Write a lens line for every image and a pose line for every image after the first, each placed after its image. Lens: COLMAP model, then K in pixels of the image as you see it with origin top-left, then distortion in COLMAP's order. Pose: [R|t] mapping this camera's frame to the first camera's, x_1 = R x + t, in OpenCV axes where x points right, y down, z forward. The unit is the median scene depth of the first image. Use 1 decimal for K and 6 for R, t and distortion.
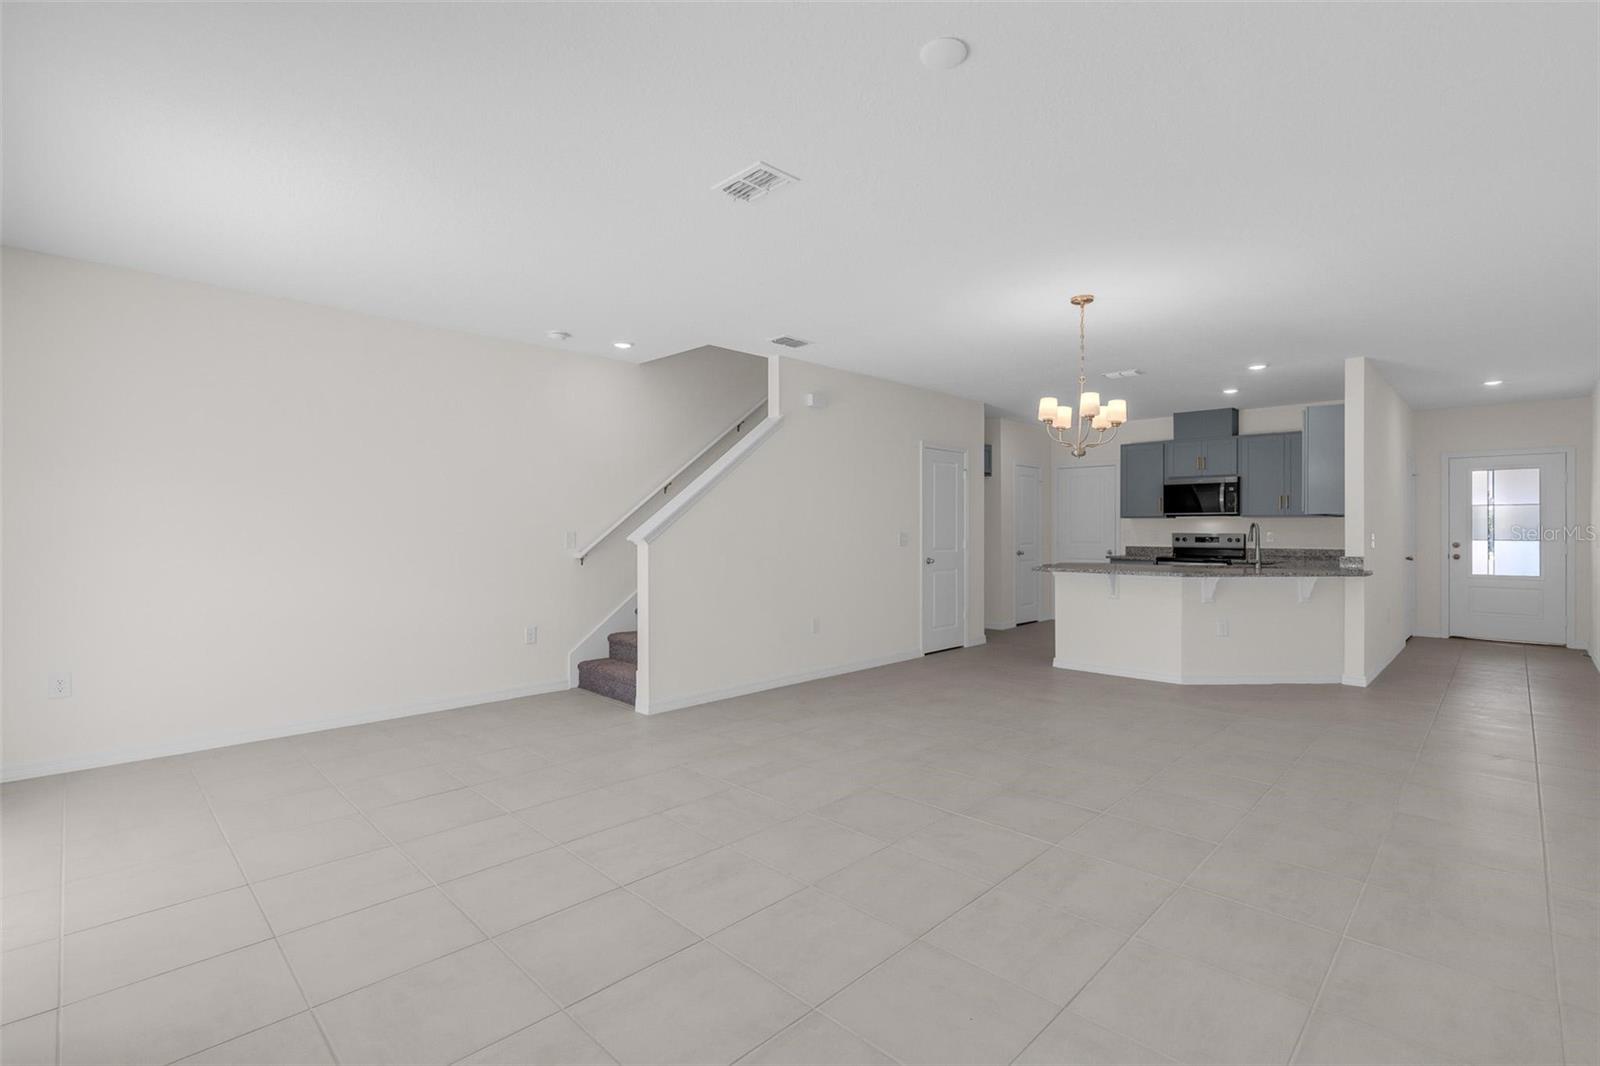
lens RADIAL K [[728.0, 0, 799.8], [0, 728.0, 527.8], [0, 0, 1]] dist [-0.007319, 0.000430]
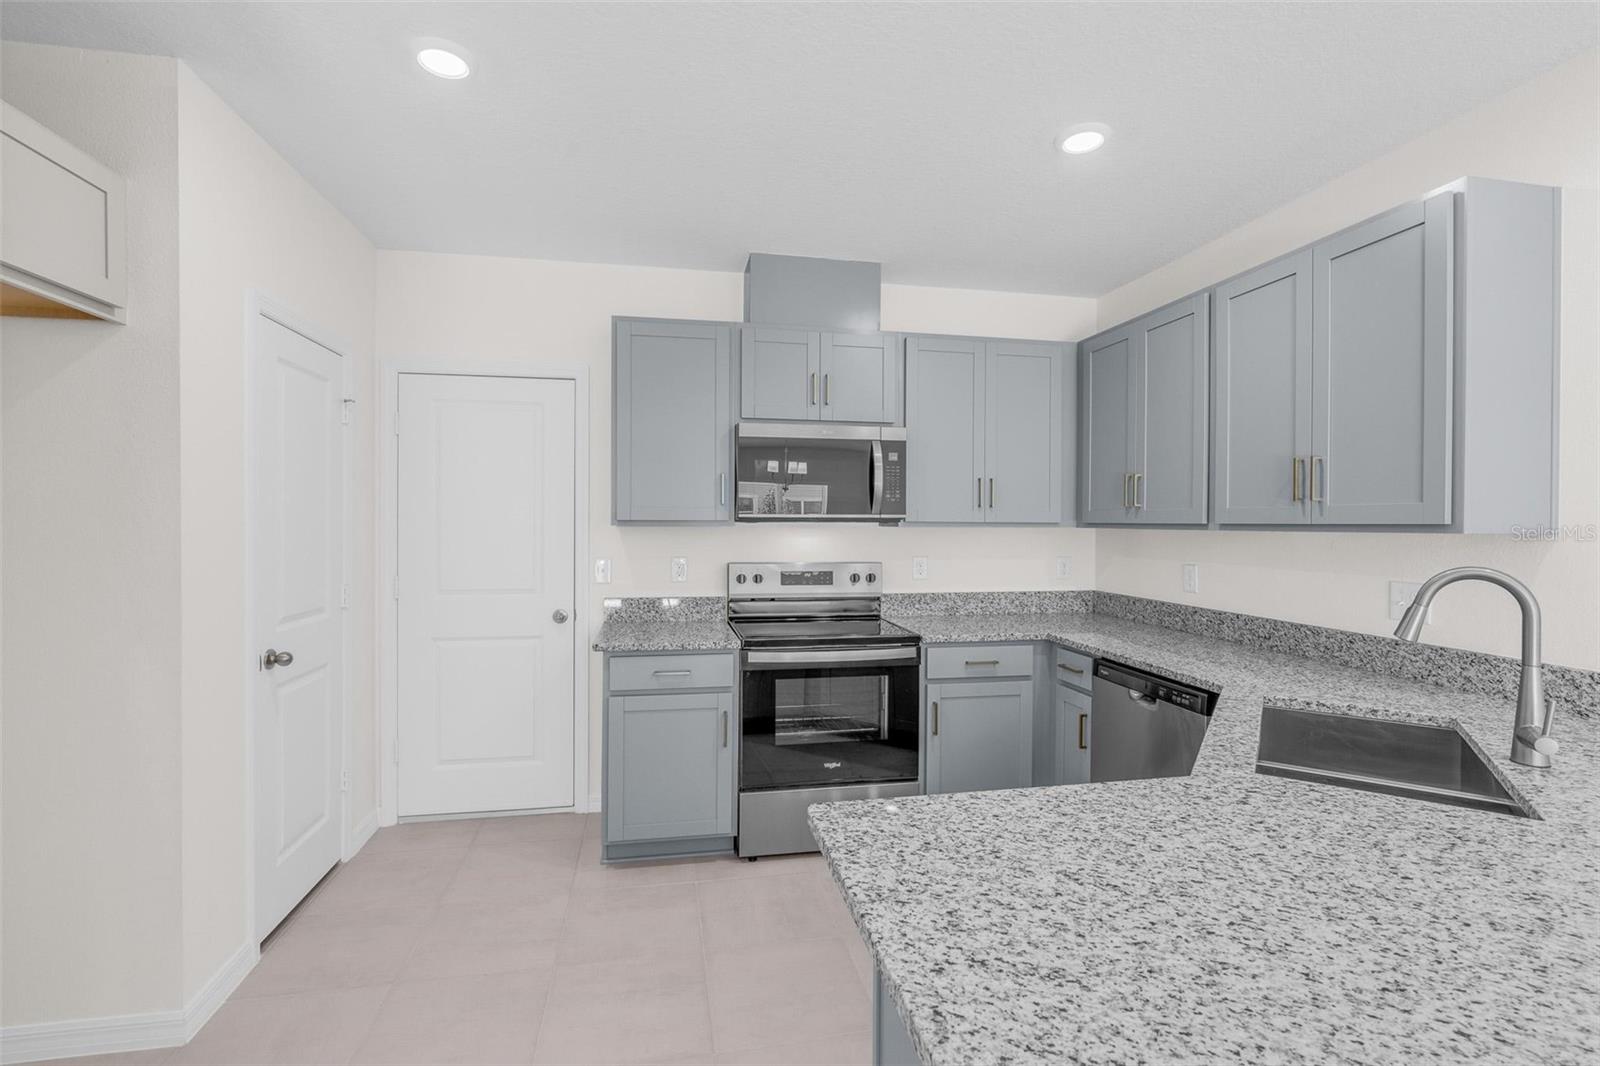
lens RADIAL K [[728.0, 0, 799.8], [0, 728.0, 527.8], [0, 0, 1]] dist [-0.007319, 0.000430]
pose [[0.567927, -0.005219, 0.823063, 0.226597], [-0.005975, 0.999927, 0.010464, -0.017763], [-0.823057, -0.010861, 0.567854, 0.808693]]
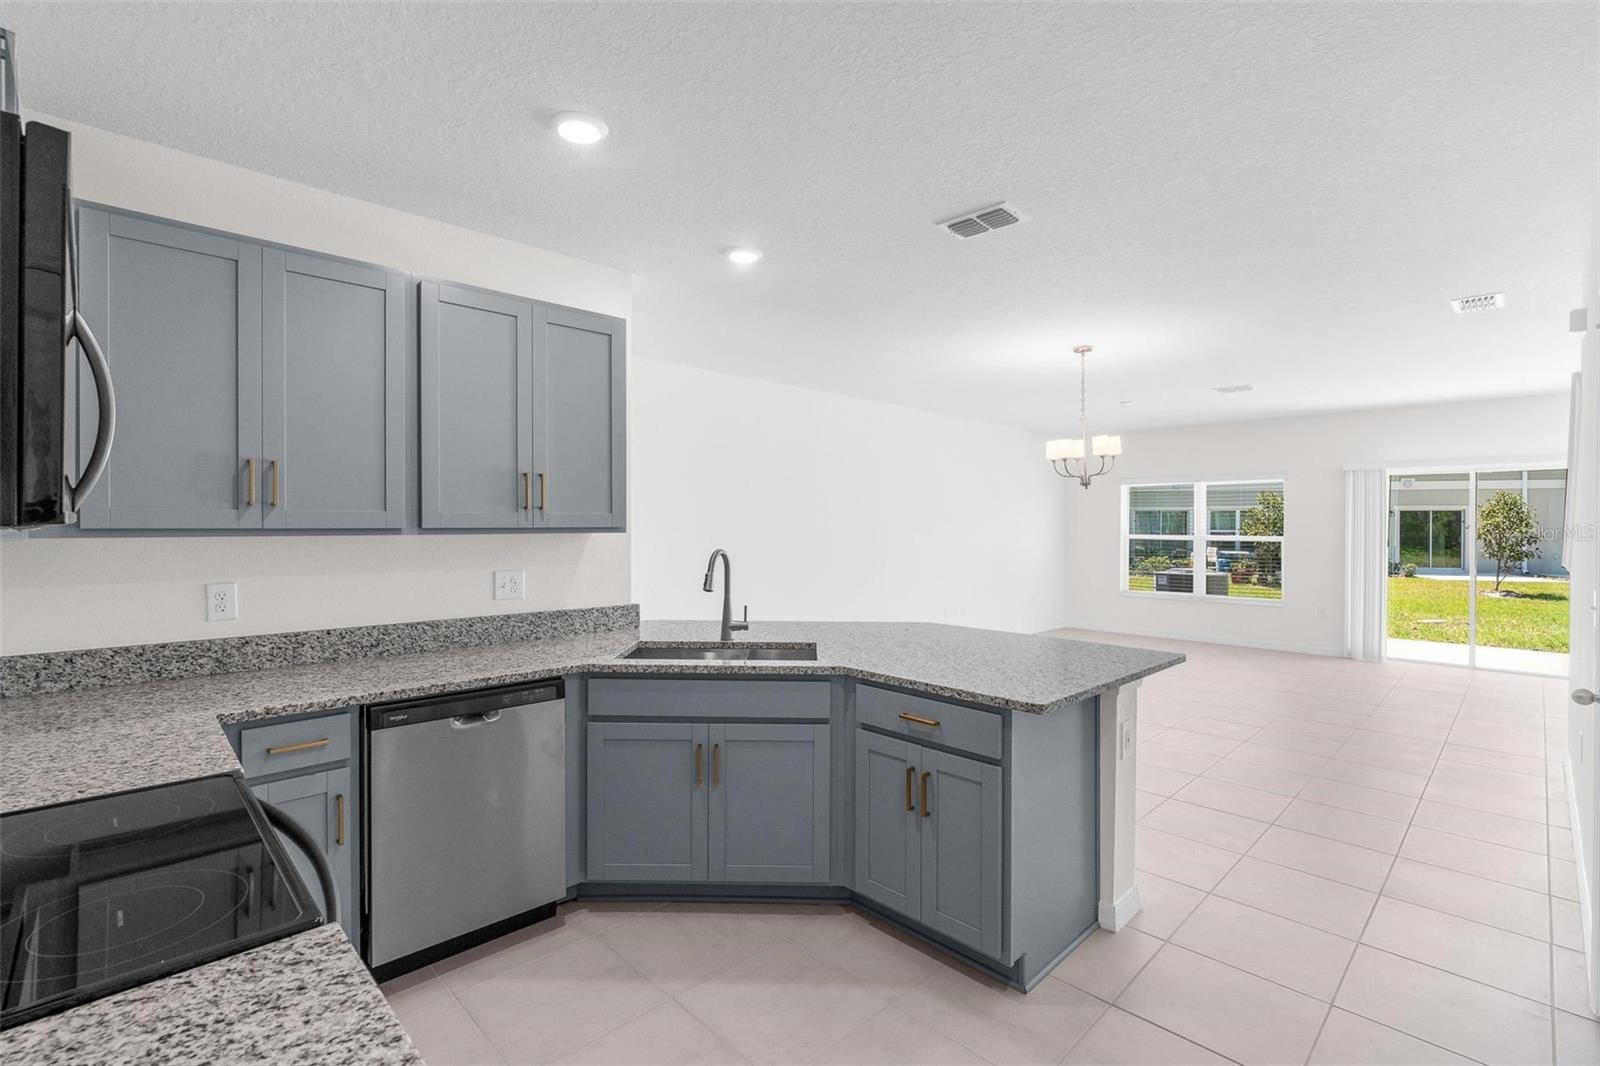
lens RADIAL K [[728.0, 0, 799.8], [0, 728.0, 527.8], [0, 0, 1]] dist [-0.007319, 0.000430]
pose [[-0.999811, -0.003318, 0.019153, 0.432989], [-0.003248, 0.999988, 0.003690, -0.019125], [-0.019165, 0.003628, -0.999810, 1.148036]]
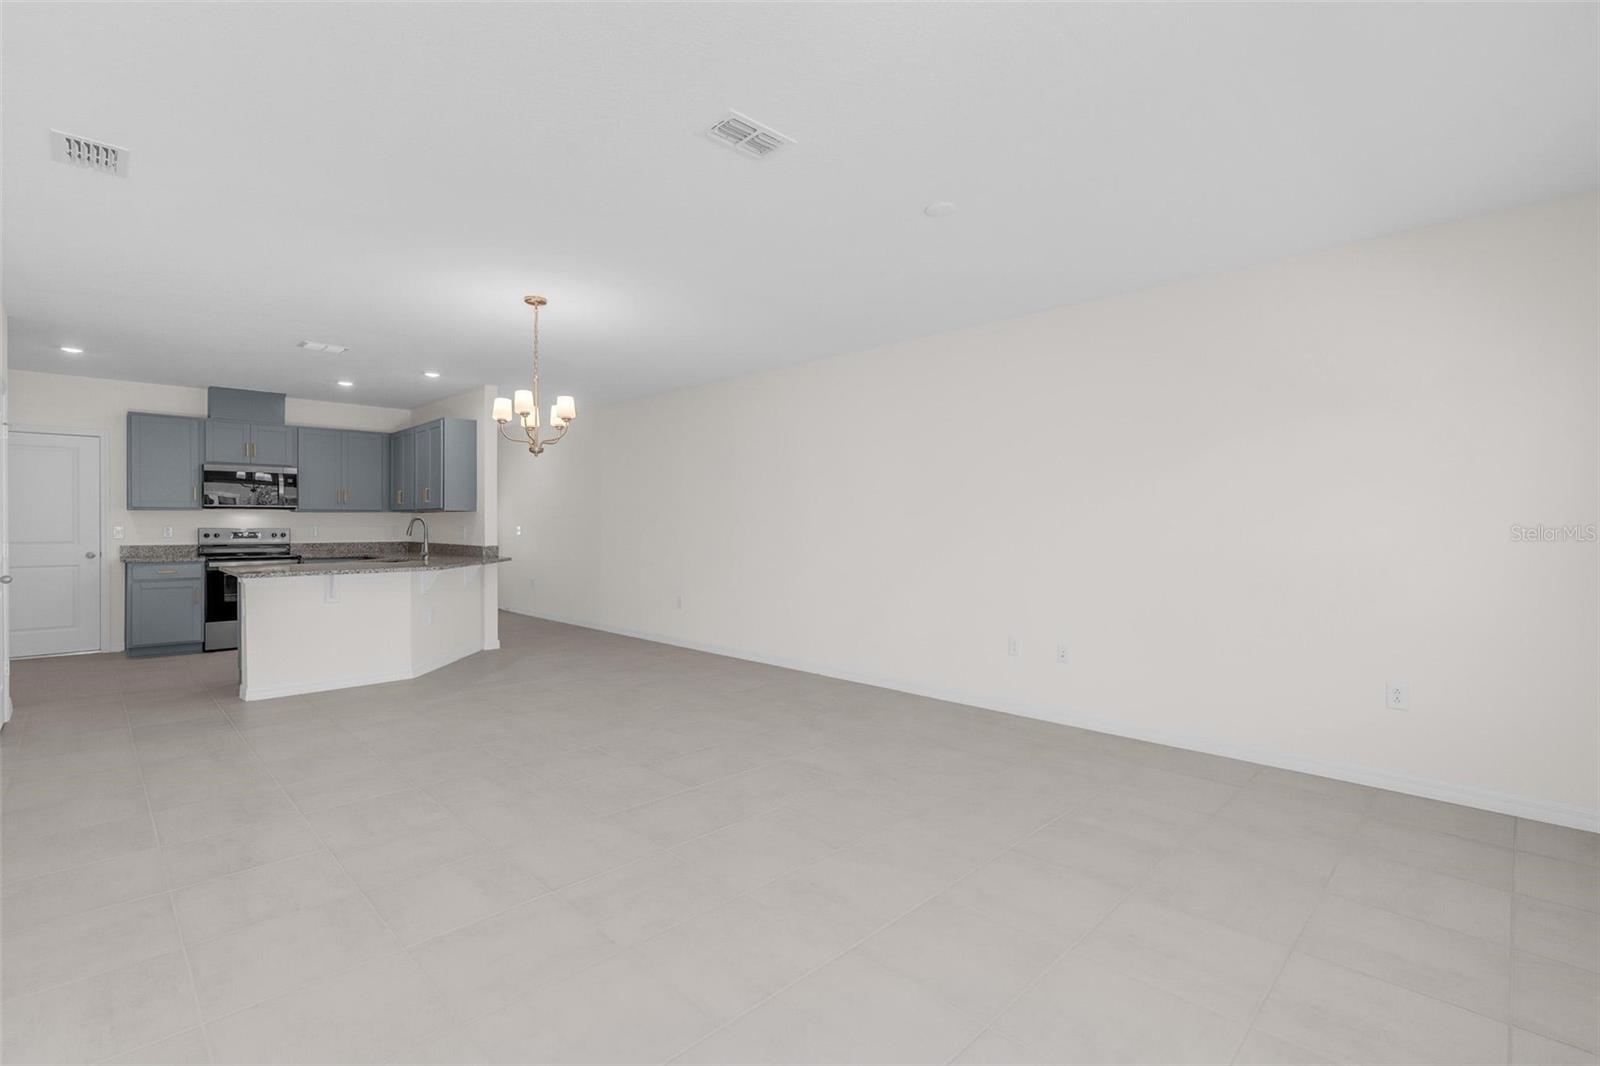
lens RADIAL K [[728.0, 0, 799.8], [0, 728.0, 527.8], [0, 0, 1]] dist [-0.007319, 0.000430]
pose [[0.013037, -0.005155, 0.999902, -0.337638], [-0.003585, 0.999980, 0.005202, 0.000202], [-0.999909, -0.003652, 0.013018, 0.325827]]
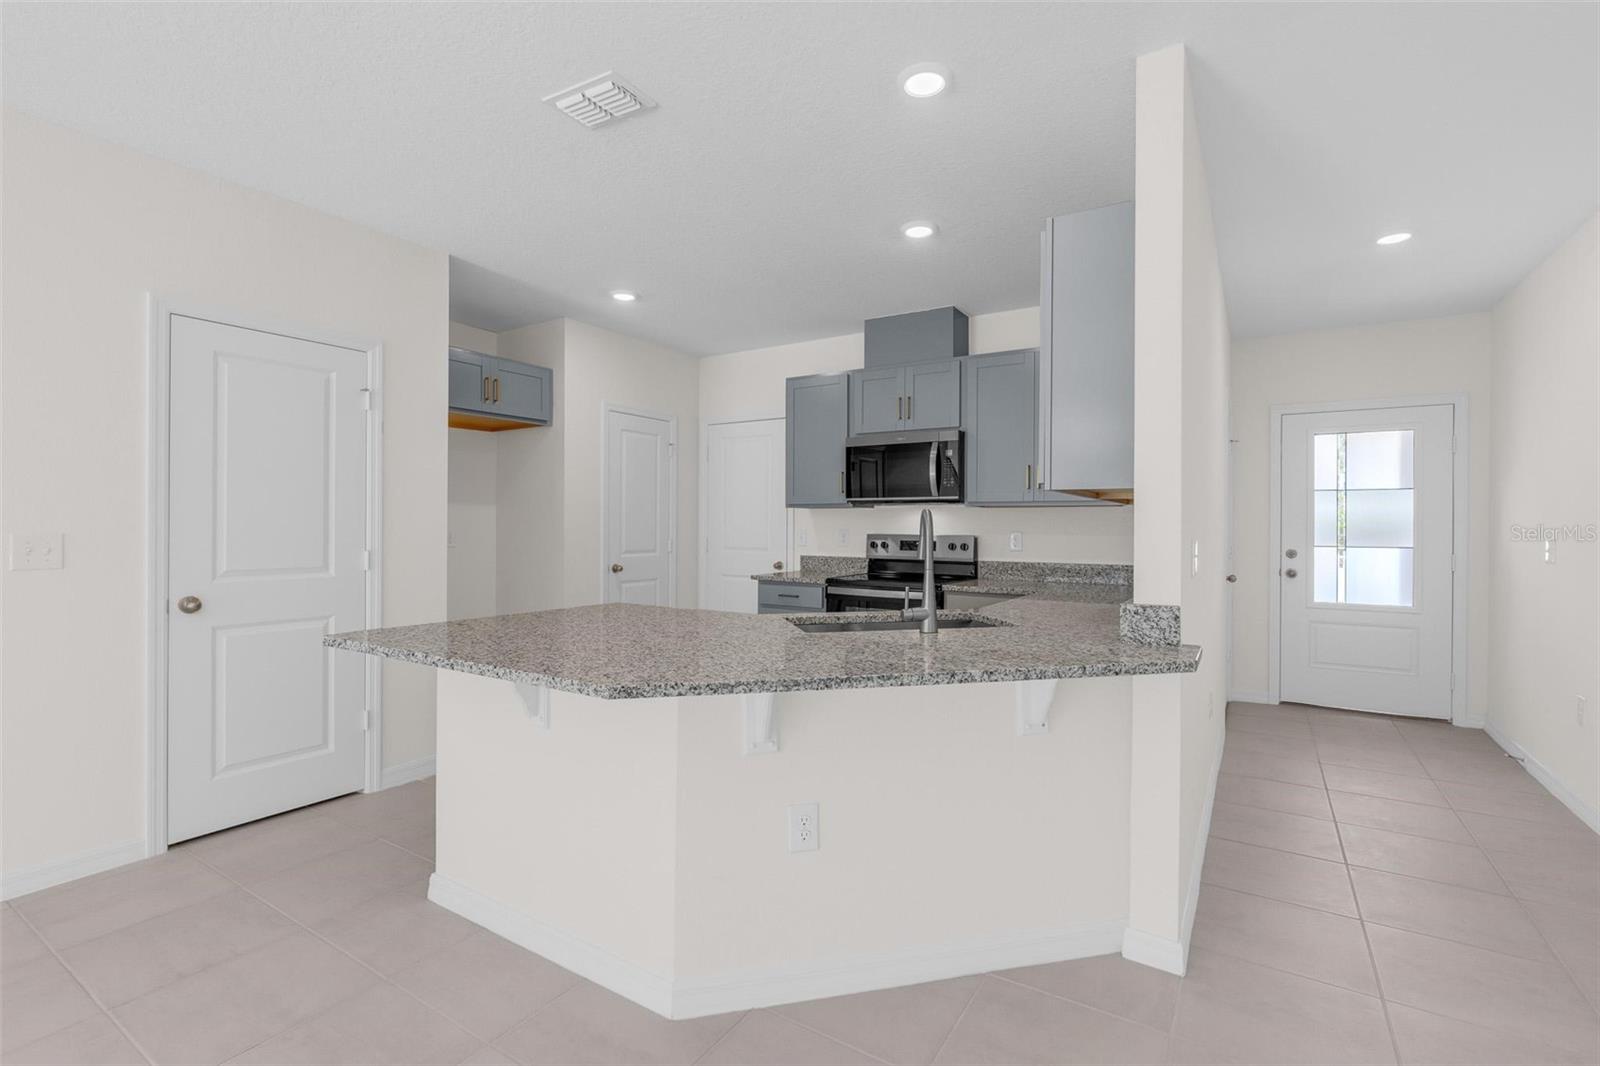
lens RADIAL K [[728.0, 0, 799.8], [0, 728.0, 527.8], [0, 0, 1]] dist [-0.007319, 0.000430]
pose [[0.976730, 0.004801, 0.214417, 0.368352], [-0.005685, 0.999978, 0.003504, 0.000874], [-0.214396, -0.004642, 0.976736, 0.490907]]
